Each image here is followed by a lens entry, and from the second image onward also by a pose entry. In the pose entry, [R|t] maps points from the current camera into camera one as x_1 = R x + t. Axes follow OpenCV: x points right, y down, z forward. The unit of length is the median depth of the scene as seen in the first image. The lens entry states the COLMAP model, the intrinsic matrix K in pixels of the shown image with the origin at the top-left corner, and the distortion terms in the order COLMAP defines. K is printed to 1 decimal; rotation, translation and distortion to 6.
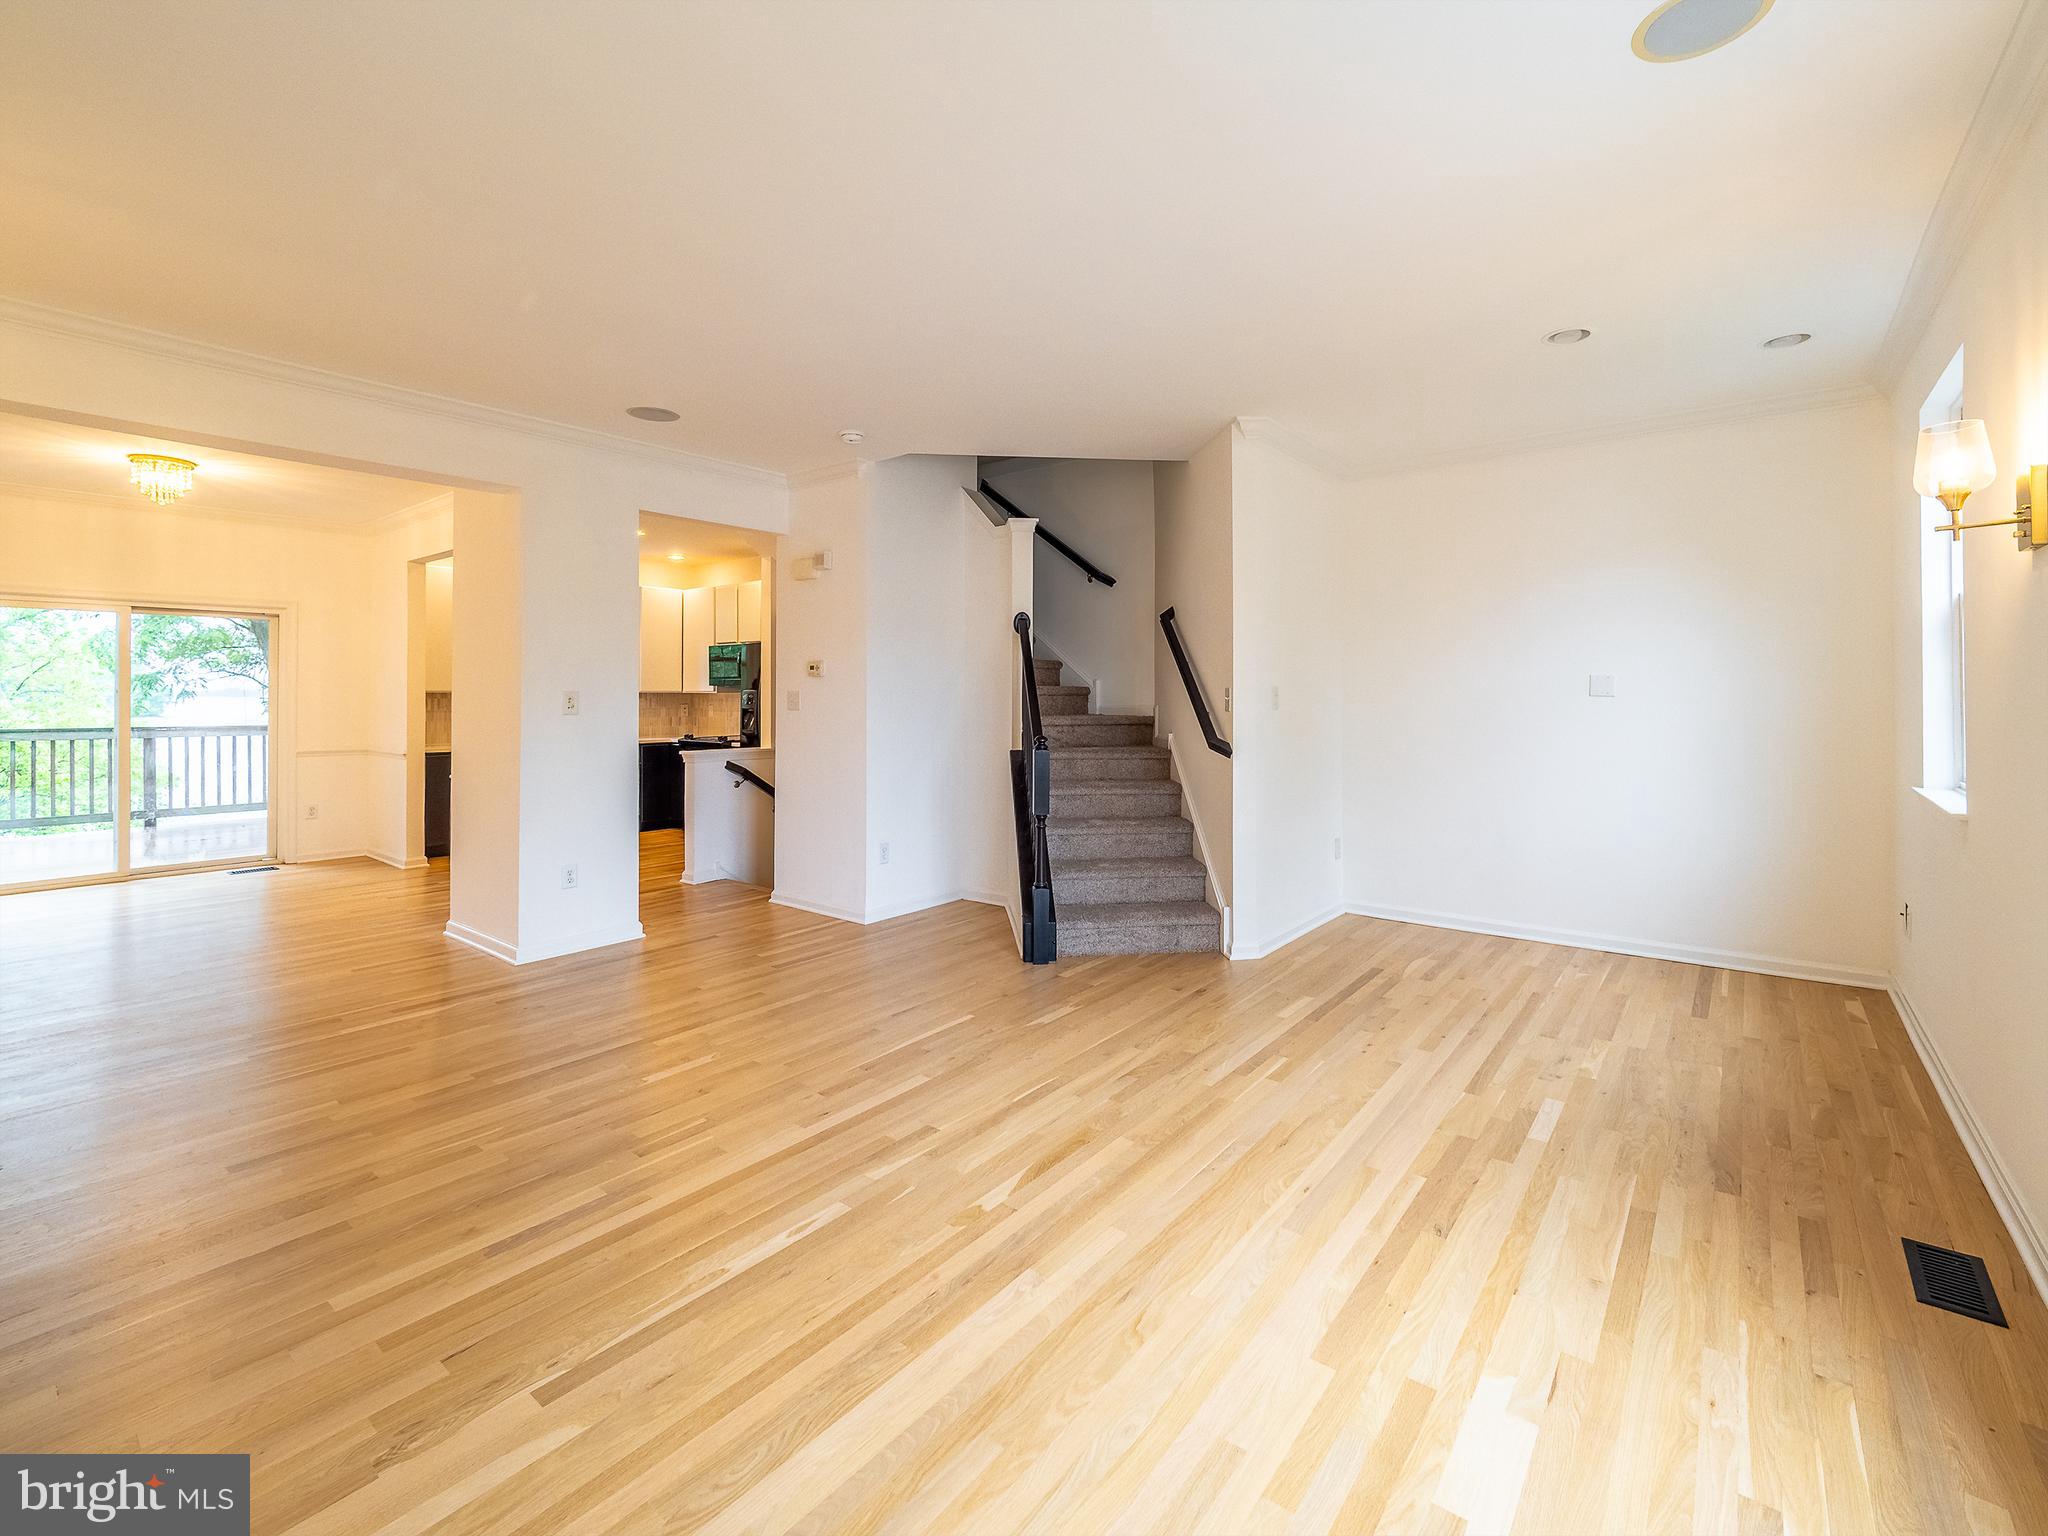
lens RADIAL K [[890.8, 0, 1032.3], [0, 890.8, 749.1], [0, 0, 1]] dist [0.002151, 0.000538]
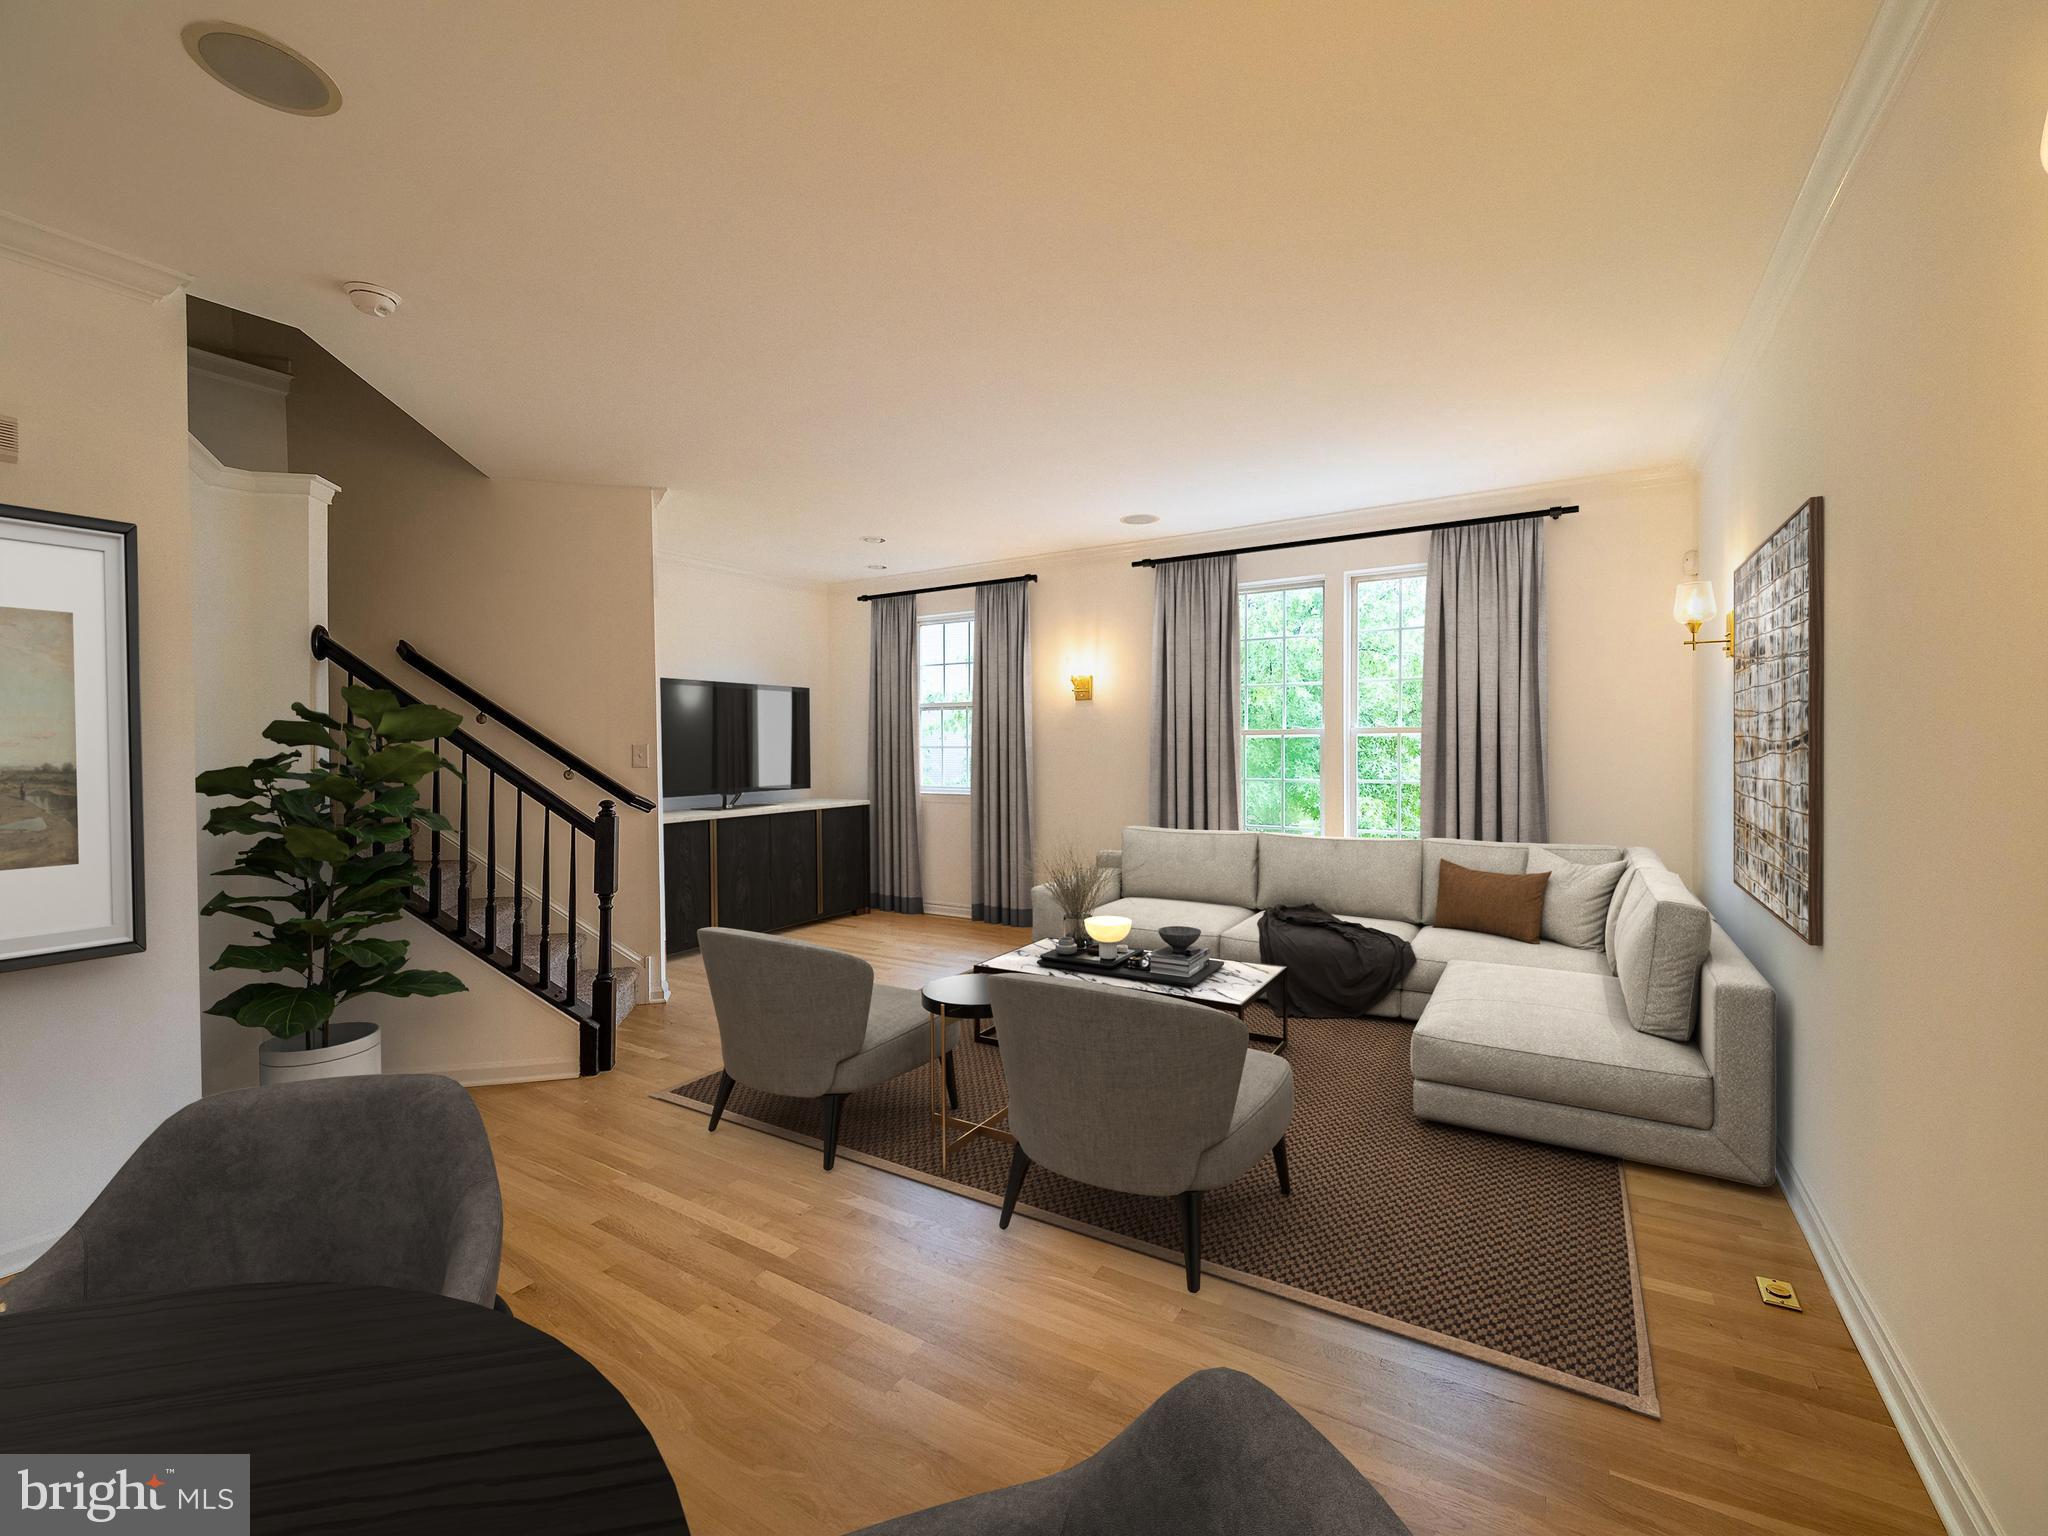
lens RADIAL K [[890.8, 0, 1032.3], [0, 890.8, 749.1], [0, 0, 1]] dist [0.002151, 0.000538]
pose [[-0.134319, 0.008335, 0.990903, -1.636358], [0.066117, 0.997812, 0.000569, -0.053630], [-0.988730, 0.065592, -0.134576, 1.303866]]
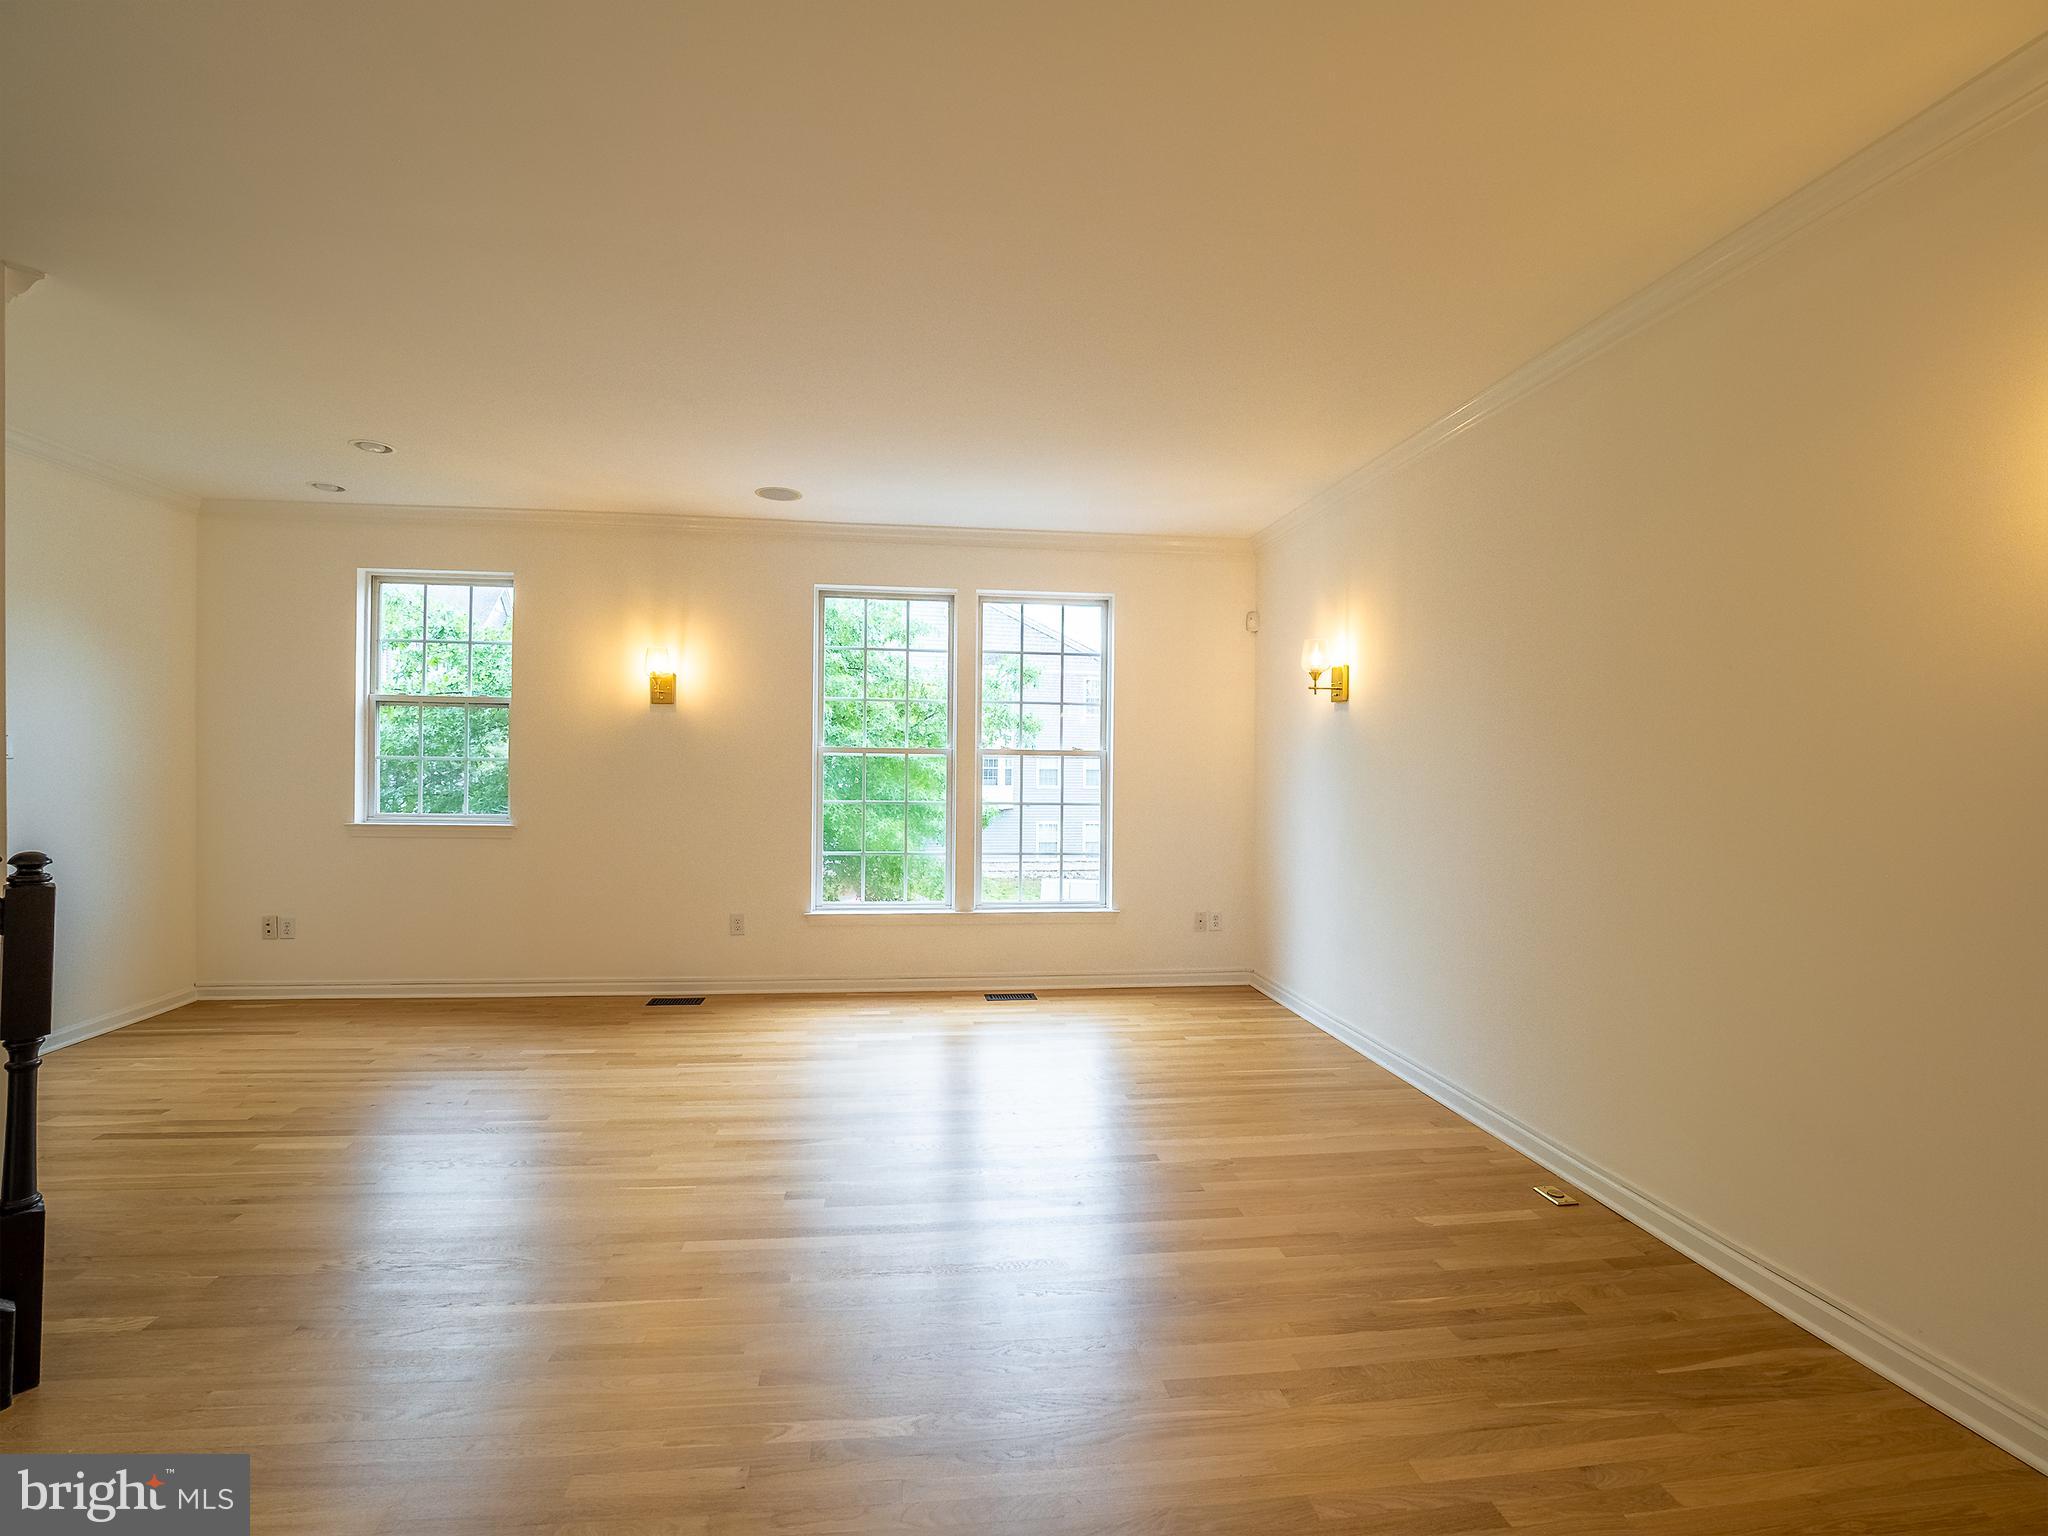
lens RADIAL K [[939.8, 0, 1024.0], [0, 939.8, 768.0], [0, 0, 1]] dist [-0.015593, -0.000795]
pose [[-0.723823, -0.001241, 0.689985, -1.191953], [0.033871, 0.998729, 0.037329, -0.090346], [-0.689154, 0.050390, -0.722861, 1.810659]]
